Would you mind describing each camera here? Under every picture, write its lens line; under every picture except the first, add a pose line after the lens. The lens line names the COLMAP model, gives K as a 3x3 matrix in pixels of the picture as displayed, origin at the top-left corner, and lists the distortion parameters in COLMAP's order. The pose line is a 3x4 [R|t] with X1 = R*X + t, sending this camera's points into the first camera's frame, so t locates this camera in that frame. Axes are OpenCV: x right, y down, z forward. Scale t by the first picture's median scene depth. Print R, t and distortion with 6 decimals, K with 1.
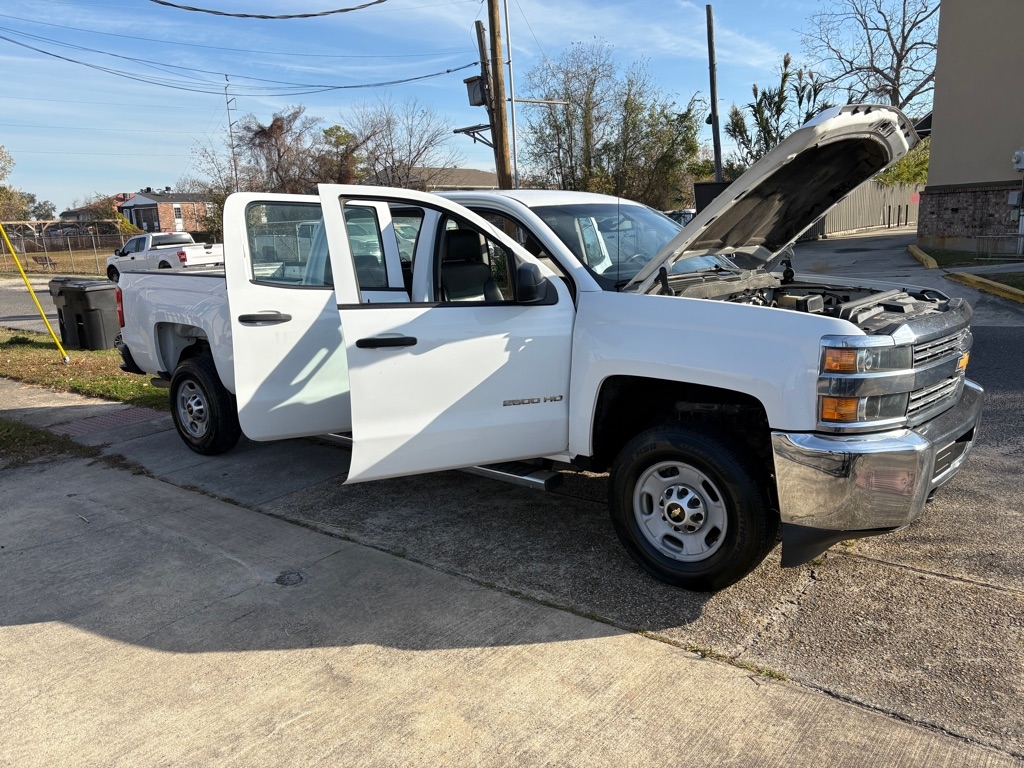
lens RADIAL K [[769.0, 0, 508.4], [0, 769.0, 387.6], [0, 0, 1]] dist [0.055711, -0.055842]
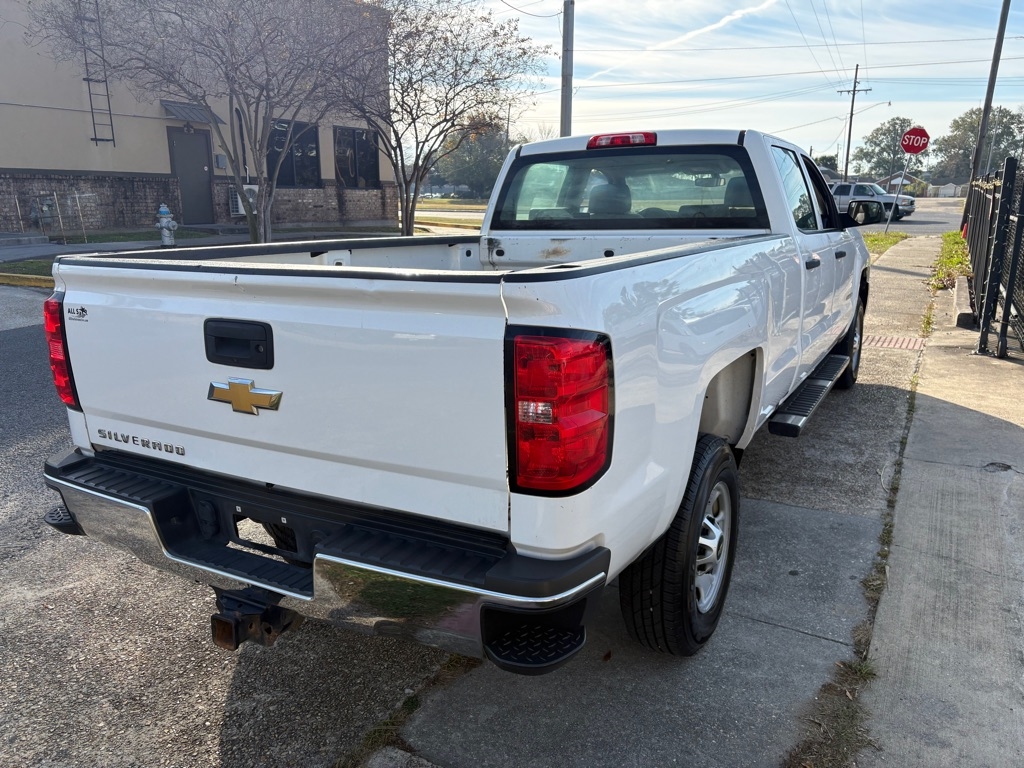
lens RADIAL K [[769.0, 0, 508.0], [0, 769.0, 393.2], [0, 0, 1]] dist [0.055711, -0.055842]
pose [[-0.166830, -0.202813, 0.964901, -1.087678], [0.218208, 0.946755, 0.236727, -0.256022], [-0.961537, 0.250043, -0.113692, 1.551772]]
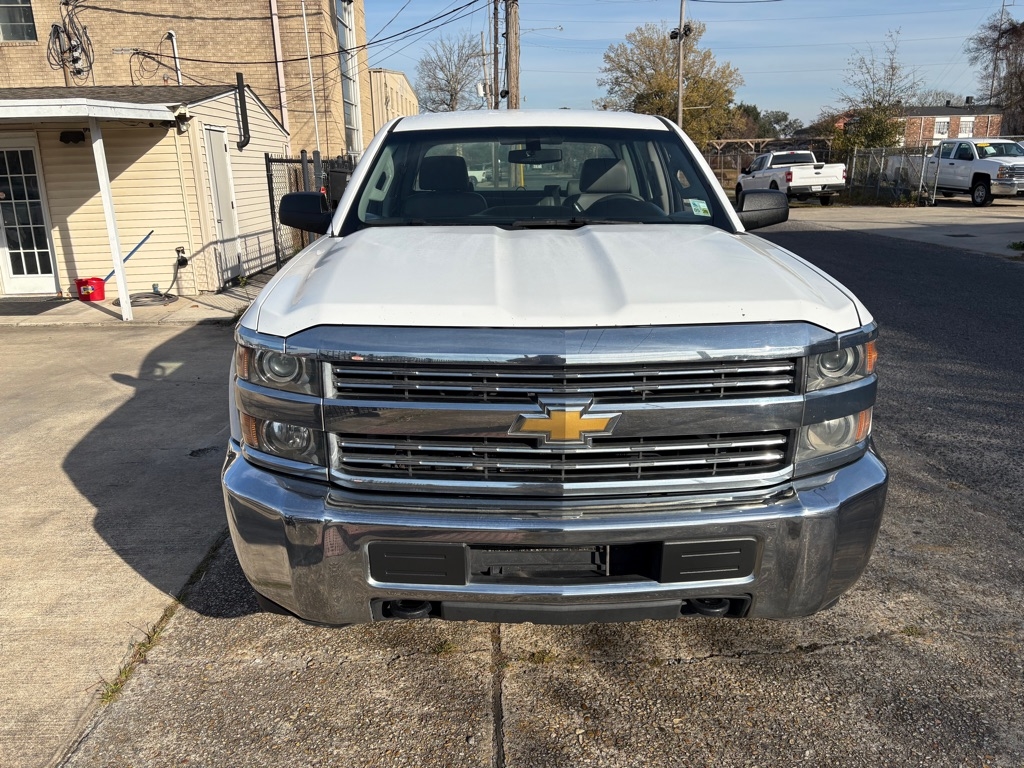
lens RADIAL K [[769.0, 0, 505.8], [0, 769.0, 384.7], [0, 0, 1]] dist [0.055711, -0.055842]
pose [[0.639985, 0.234589, -0.731702, 0.742503], [-0.163265, 0.972028, 0.168839, -0.113914], [0.750842, 0.011407, 0.660383, 0.477055]]
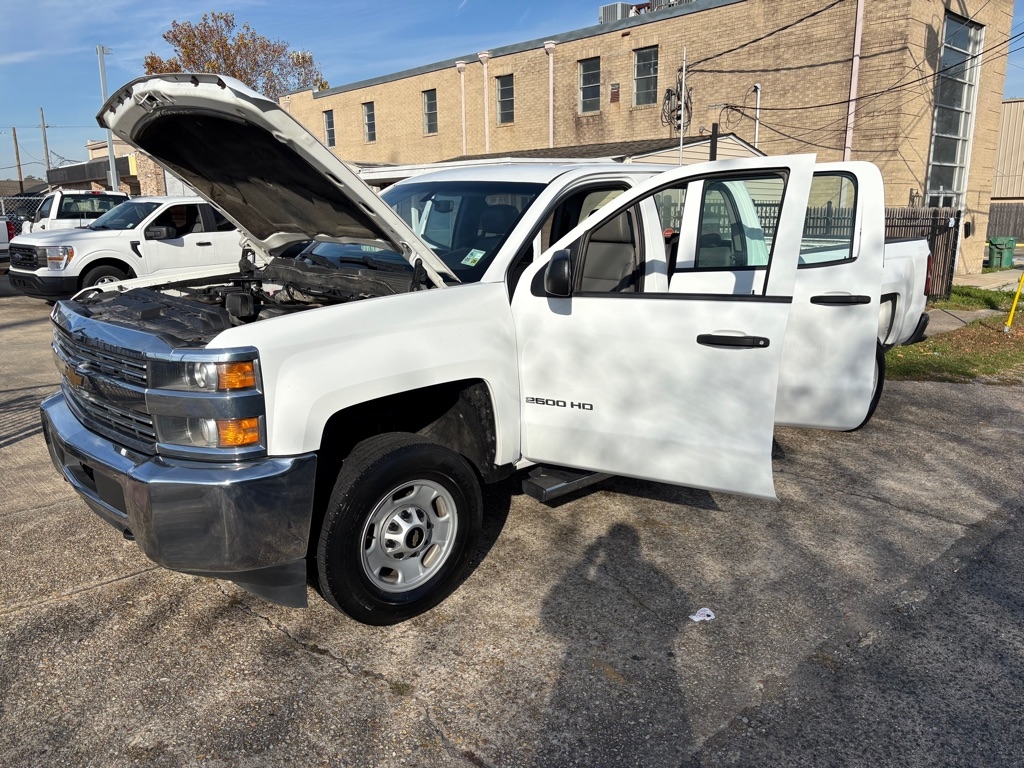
lens RADIAL K [[769.0, 0, 510.6], [0, 769.0, 385.0], [0, 0, 1]] dist [0.055711, -0.055842]
pose [[-0.143369, 0.254756, -0.956318, 1.052343], [-0.196344, 0.939772, 0.279783, -0.283713], [0.969997, 0.227880, -0.084715, 1.208420]]
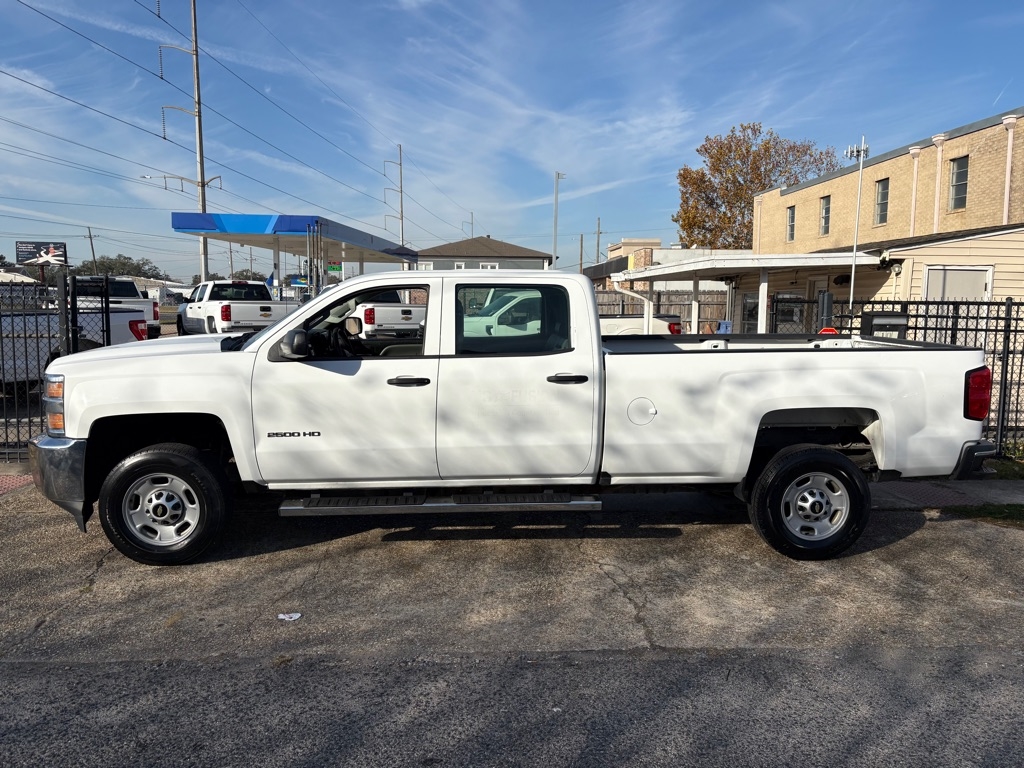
lens RADIAL K [[769.0, 0, 512.7], [0, 769.0, 384.1], [0, 0, 1]] dist [0.055711, -0.055842]
pose [[-0.729010, 0.103856, -0.676579, 0.793094], [-0.125955, 0.951192, 0.281726, -0.474270], [0.672815, 0.290600, -0.680347, 2.100026]]
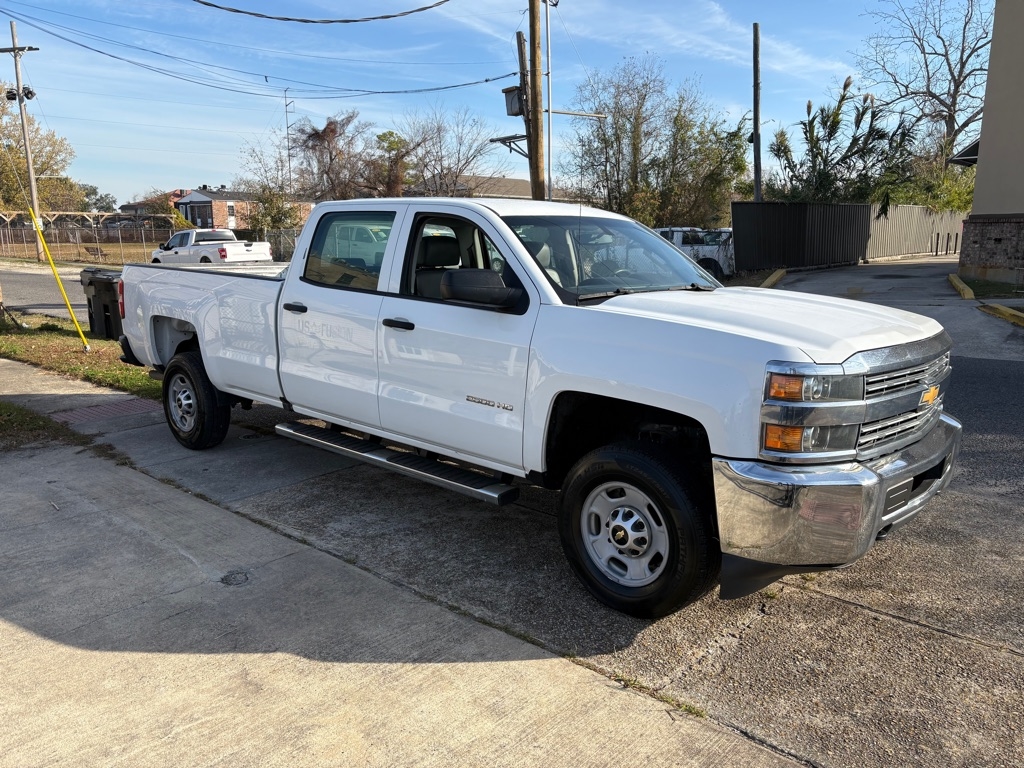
lens RADIAL K [[769.0, 0, 515.9], [0, 769.0, 388.0], [0, 0, 1]] dist [0.055711, -0.055842]
pose [[0.997739, 0.051711, -0.042933, 0.091126], [-0.052248, 0.998568, -0.011474, -0.004118], [0.042278, 0.013691, 0.999012, 0.016620]]
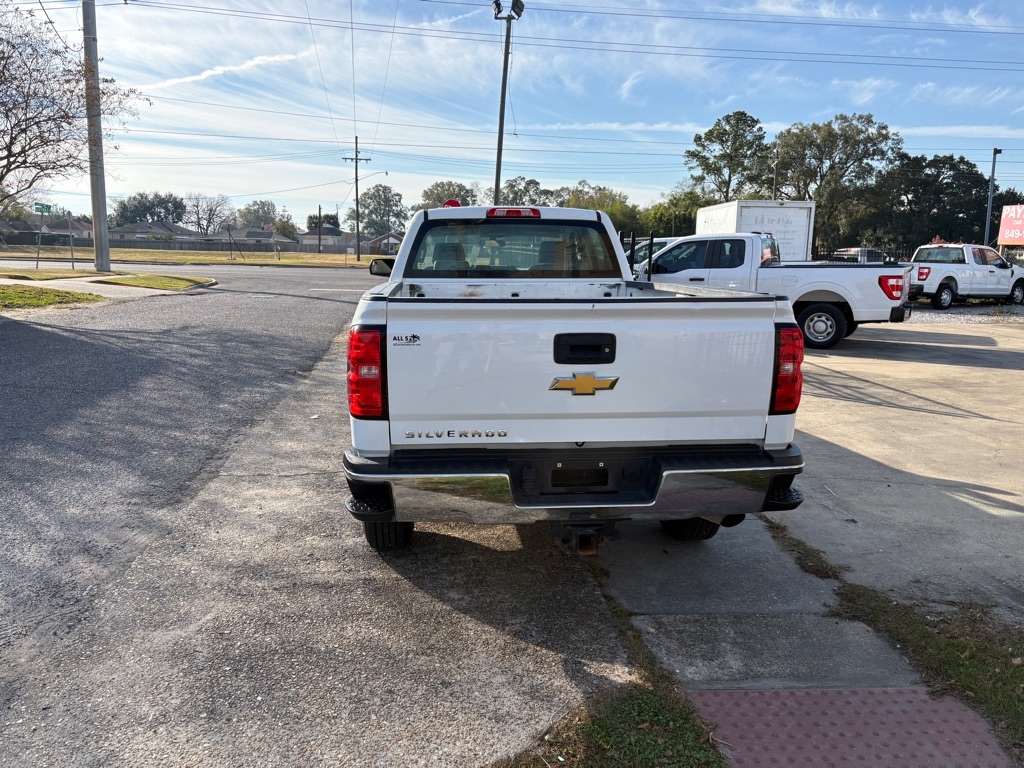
lens RADIAL K [[769.0, 0, 504.7], [0, 769.0, 397.5], [0, 0, 1]] dist [0.055711, -0.055842]
pose [[-0.701111, -0.104961, 0.705285, -1.056989], [0.157779, 0.941752, 0.296998, -0.381830], [-0.695377, 0.319508, -0.643712, 2.136214]]
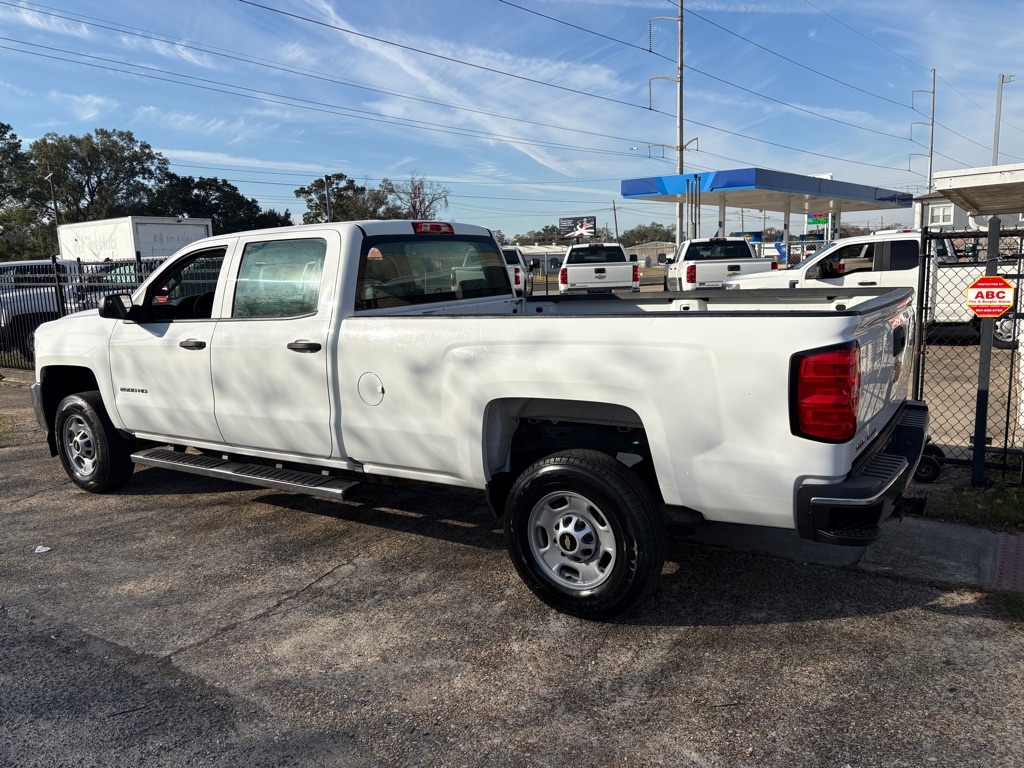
lens RADIAL K [[769.0, 0, 509.9], [0, 769.0, 388.8], [0, 0, 1]] dist [0.055711, -0.055842]
pose [[-0.992797, 0.084630, -0.084800, -0.170578], [0.048321, 0.930547, 0.362971, -0.471642], [0.109628, 0.356259, -0.927934, 2.345577]]
